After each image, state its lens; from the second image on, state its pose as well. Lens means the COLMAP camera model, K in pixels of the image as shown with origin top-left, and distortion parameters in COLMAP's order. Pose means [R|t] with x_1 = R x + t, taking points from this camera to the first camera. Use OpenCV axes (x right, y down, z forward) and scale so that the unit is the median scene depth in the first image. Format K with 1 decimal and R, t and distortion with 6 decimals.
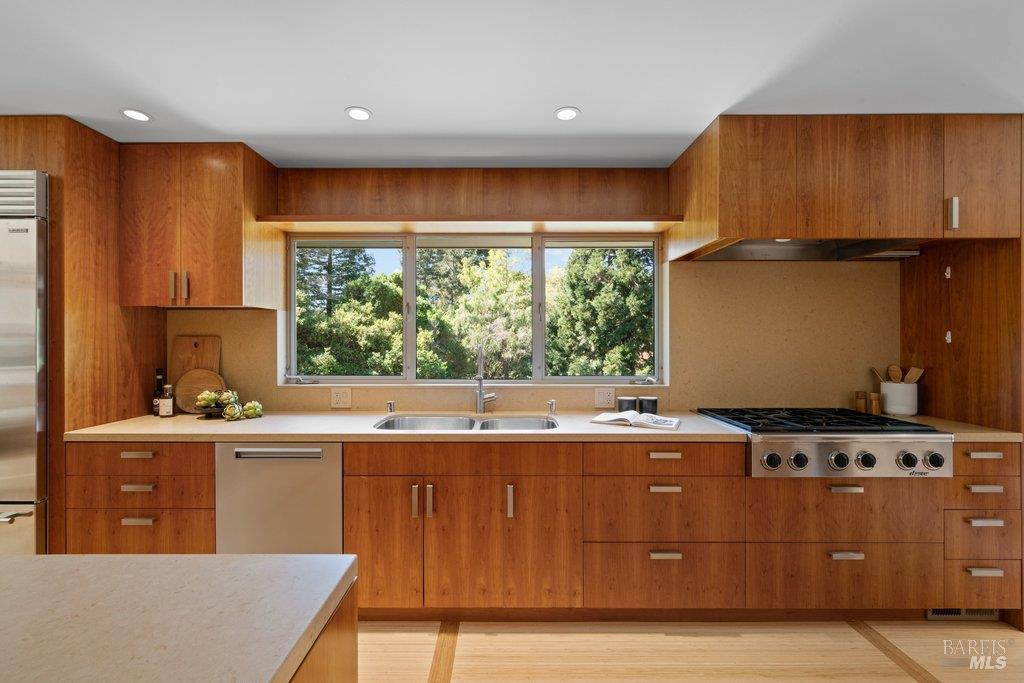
lens RADIAL K [[431.5, 0, 510.3], [0, 431.5, 337.0], [0, 0, 1]] dist [-0.000307, -0.000224]
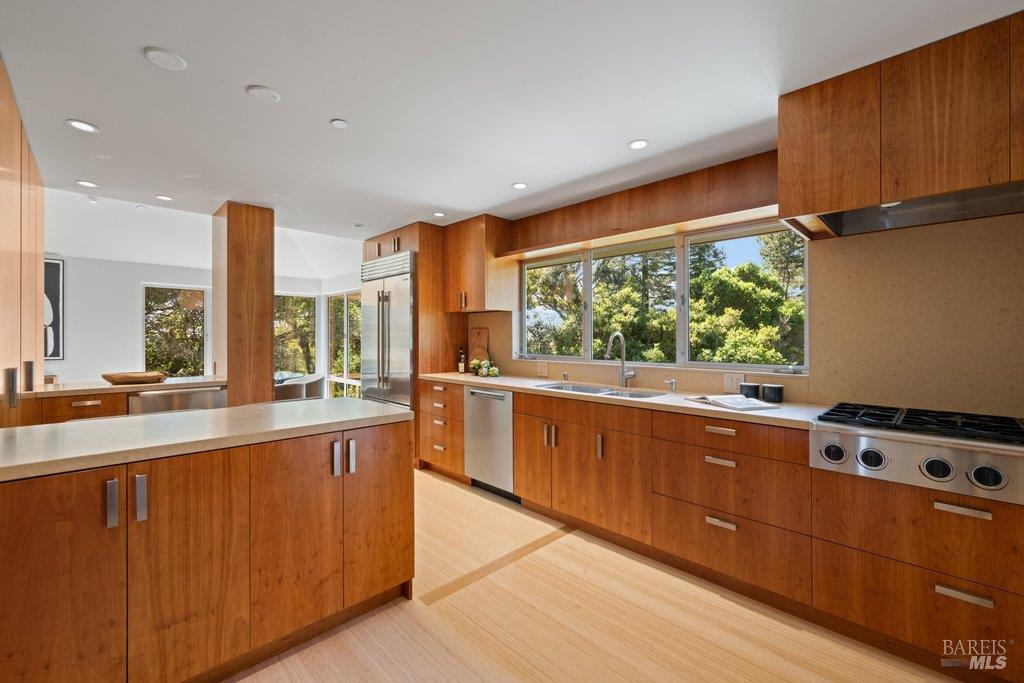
lens RADIAL K [[431.5, 0, 514.6], [0, 431.5, 334.9], [0, 0, 1]] dist [-0.000307, -0.000224]
pose [[0.702665, -0.001967, -0.711518, 0.678536], [0.001296, 0.999998, -0.001485, 0.030288], [0.711519, 0.000121, 0.702666, -0.114709]]
